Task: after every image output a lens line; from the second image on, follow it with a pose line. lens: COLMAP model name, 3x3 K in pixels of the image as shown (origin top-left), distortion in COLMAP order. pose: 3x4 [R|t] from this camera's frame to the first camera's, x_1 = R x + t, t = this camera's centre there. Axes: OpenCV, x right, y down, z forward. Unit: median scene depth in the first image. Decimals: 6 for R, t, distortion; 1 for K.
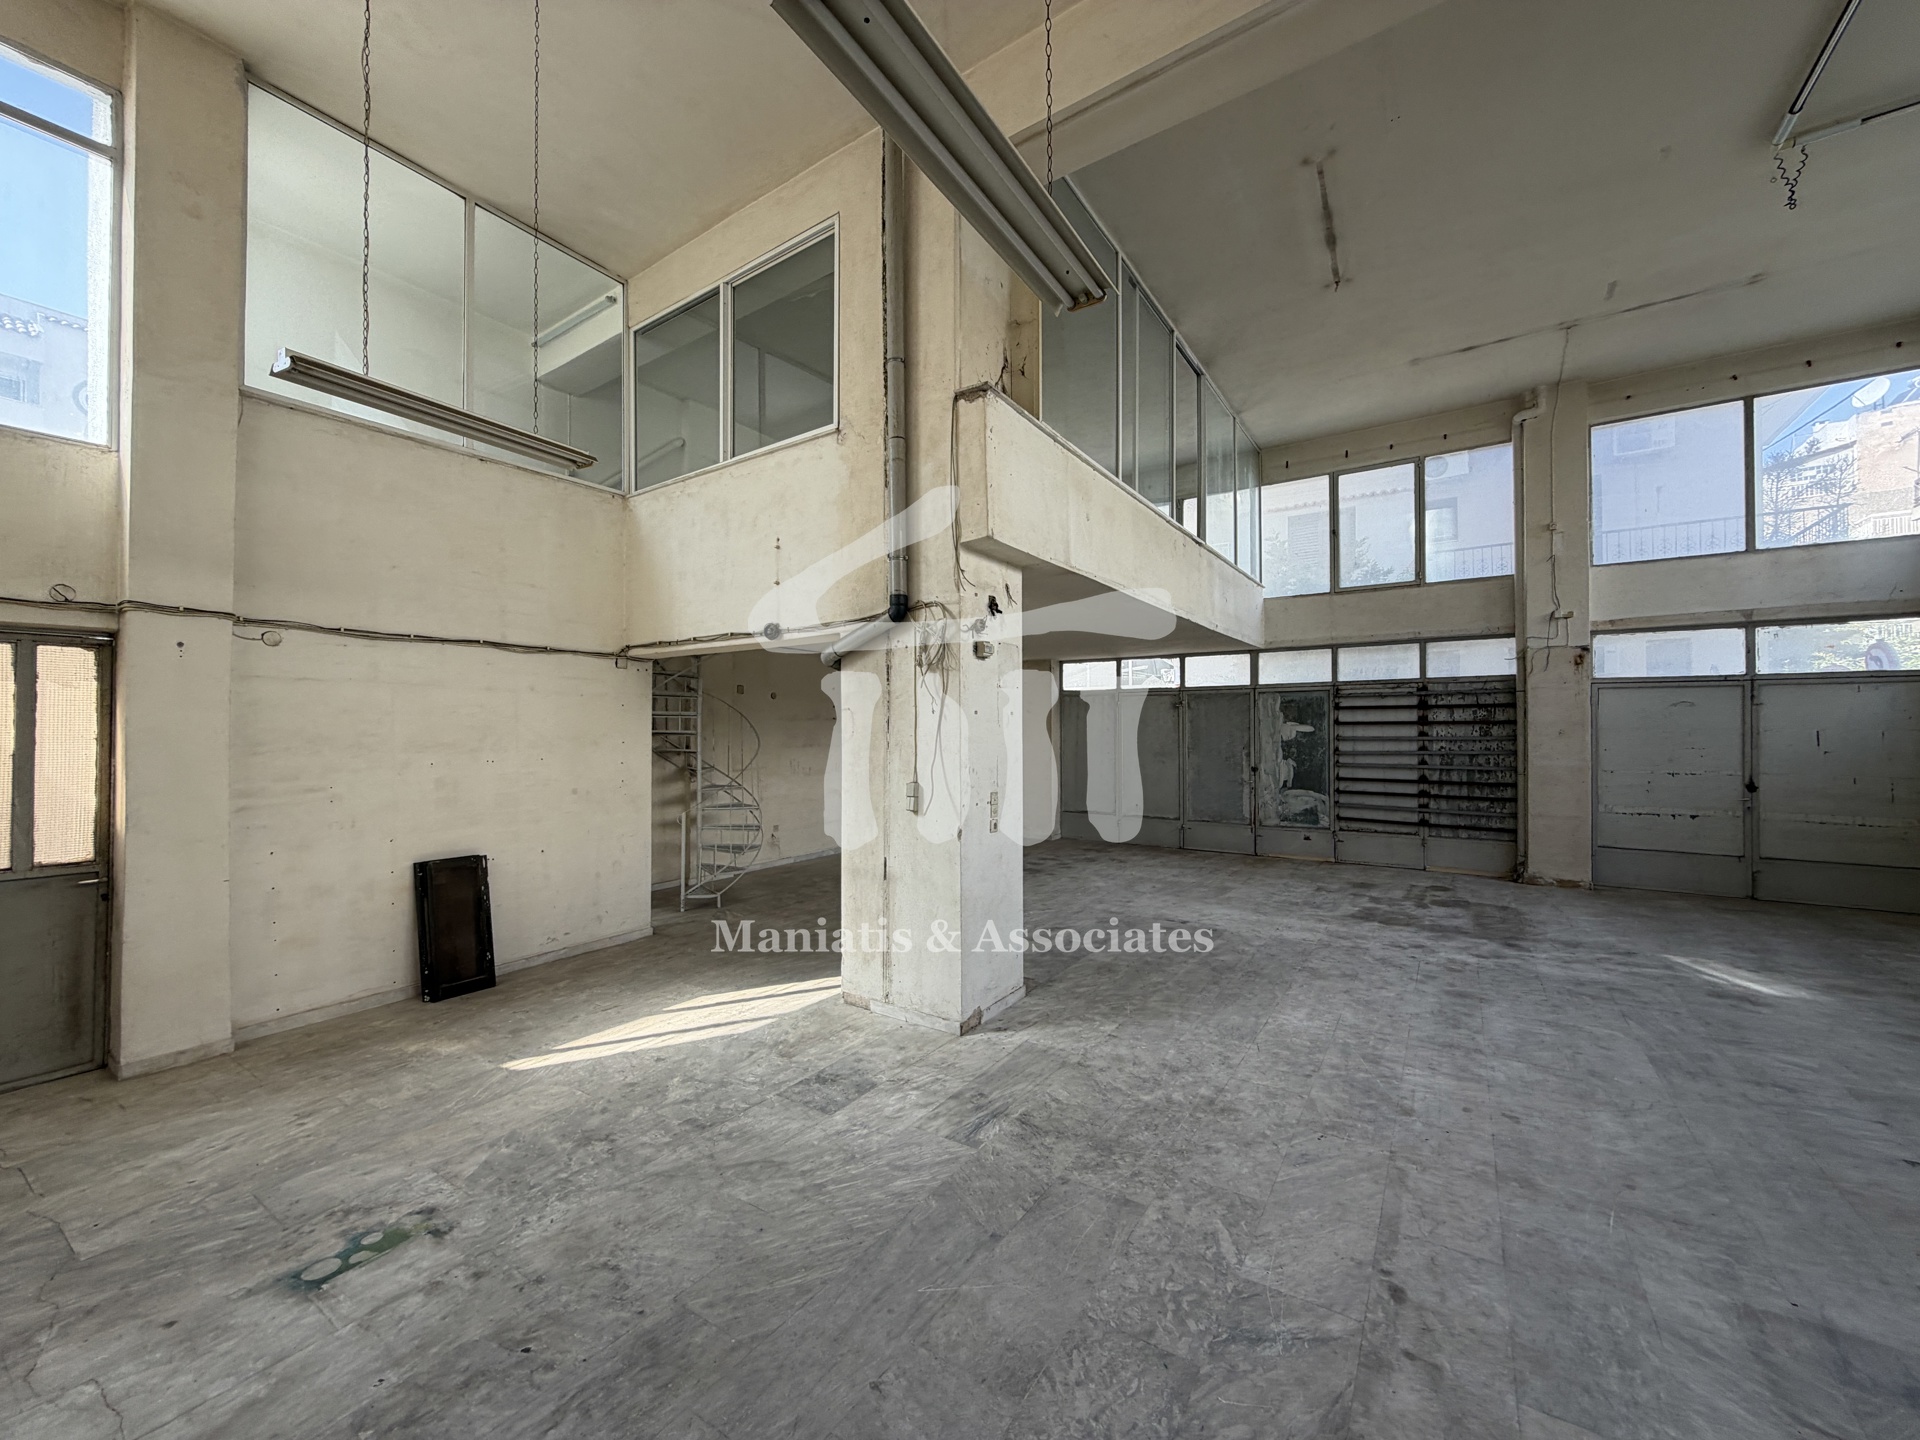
lens RADIAL K [[767.4, 0, 950.9], [0, 767.4, 720.3], [0, 0, 1]] dist [-0.001303, 0.000307]
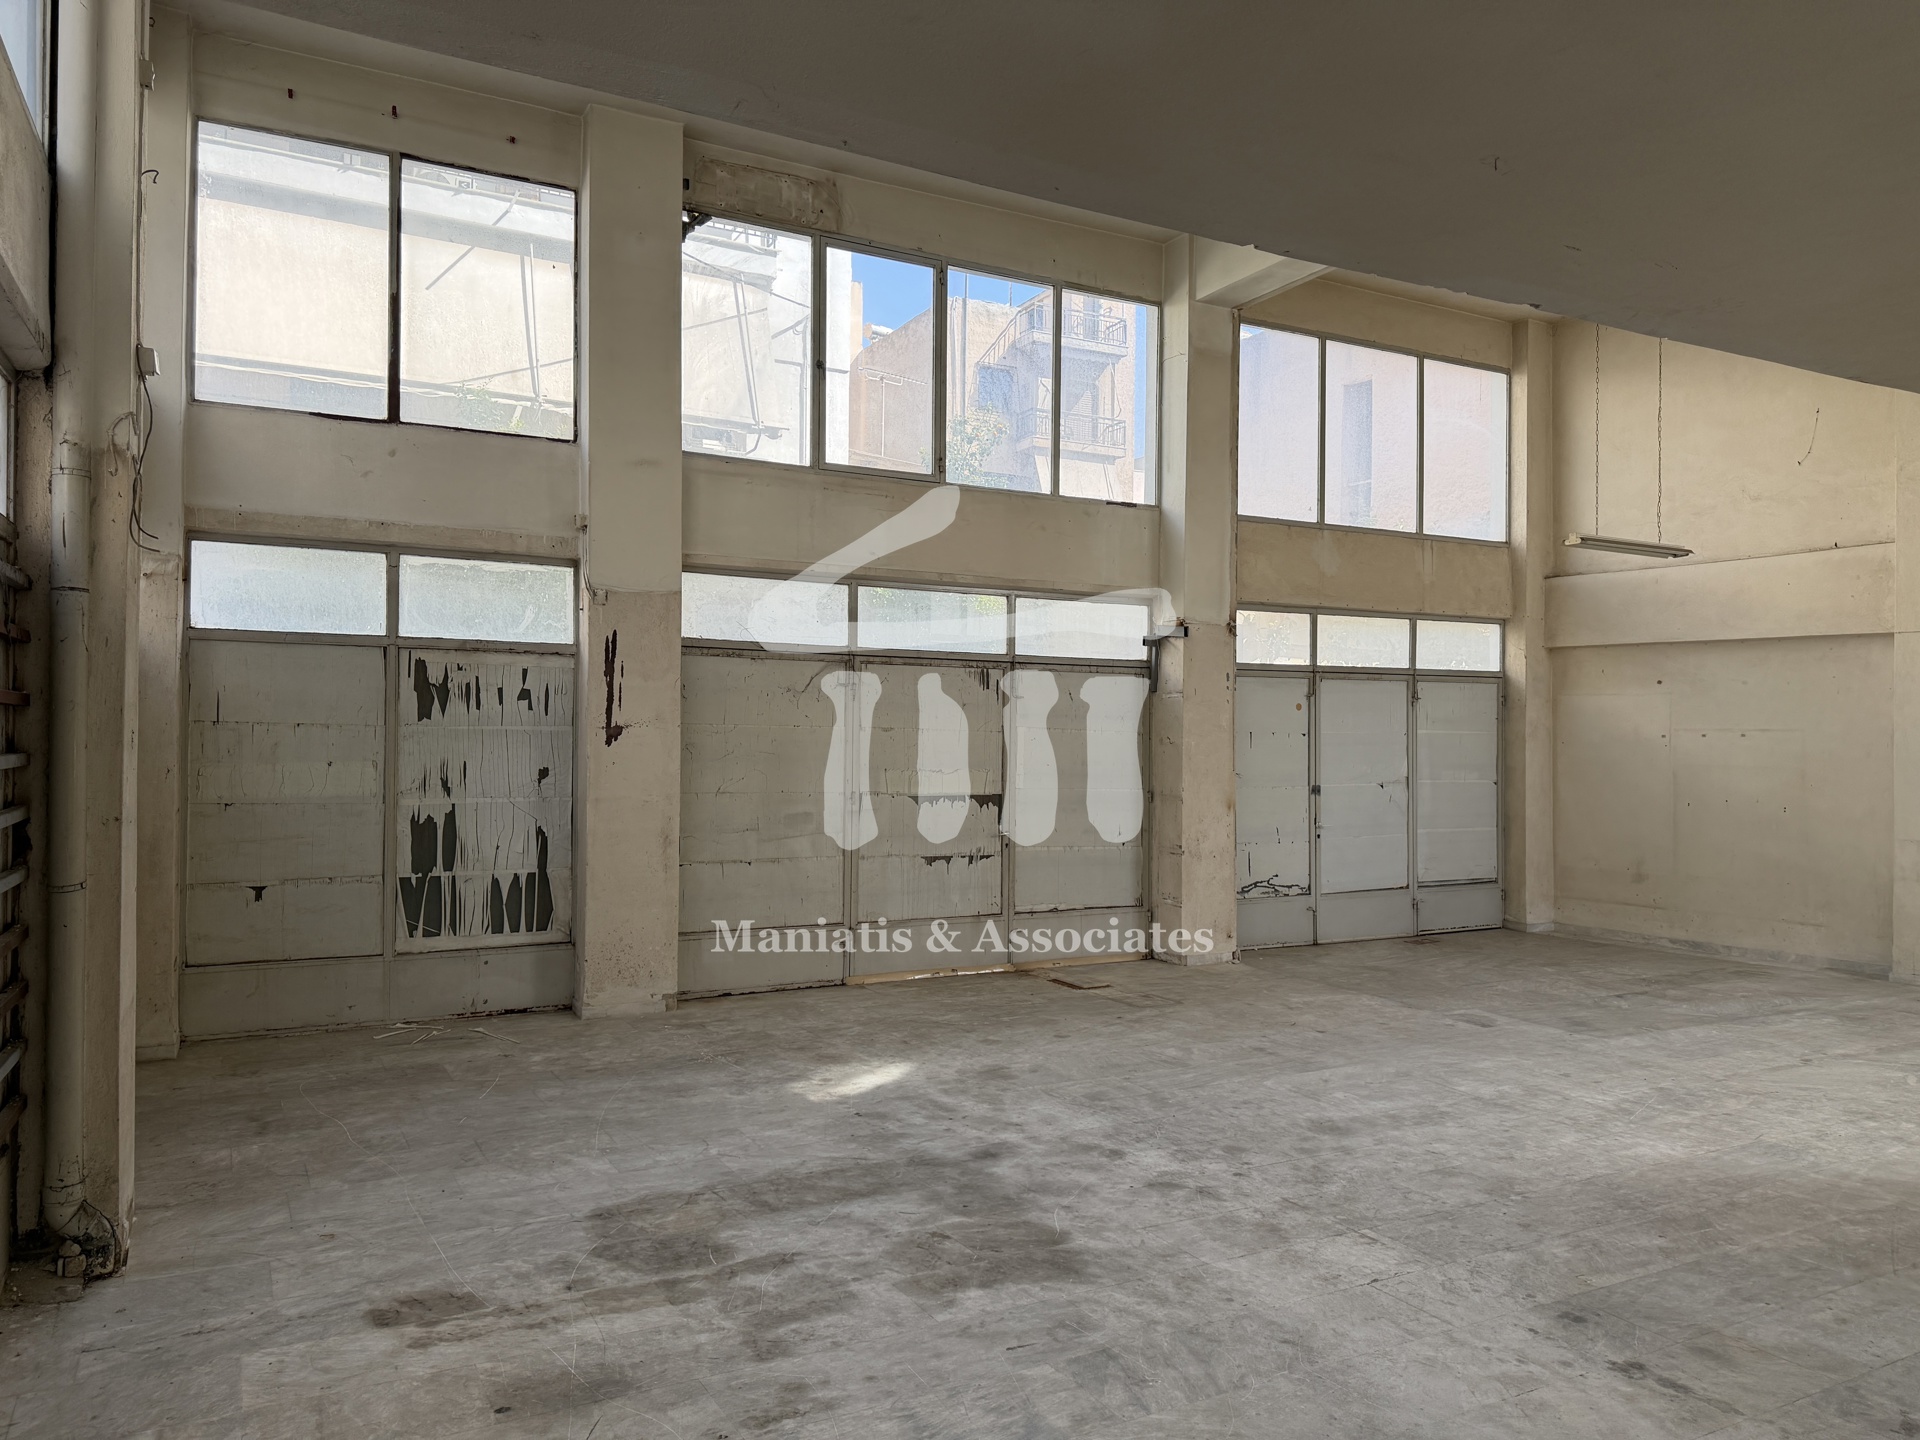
lens RADIAL K [[1356.2, 0, 962.1], [0, 1356.2, 727.0], [0, 0, 1]] dist [0.029582, -0.036941]
pose [[-0.884215, -0.000034, 0.467080, 0.399305], [-0.010694, 0.999739, -0.020172, 0.032525], [-0.466957, -0.022832, -0.883985, 2.247610]]
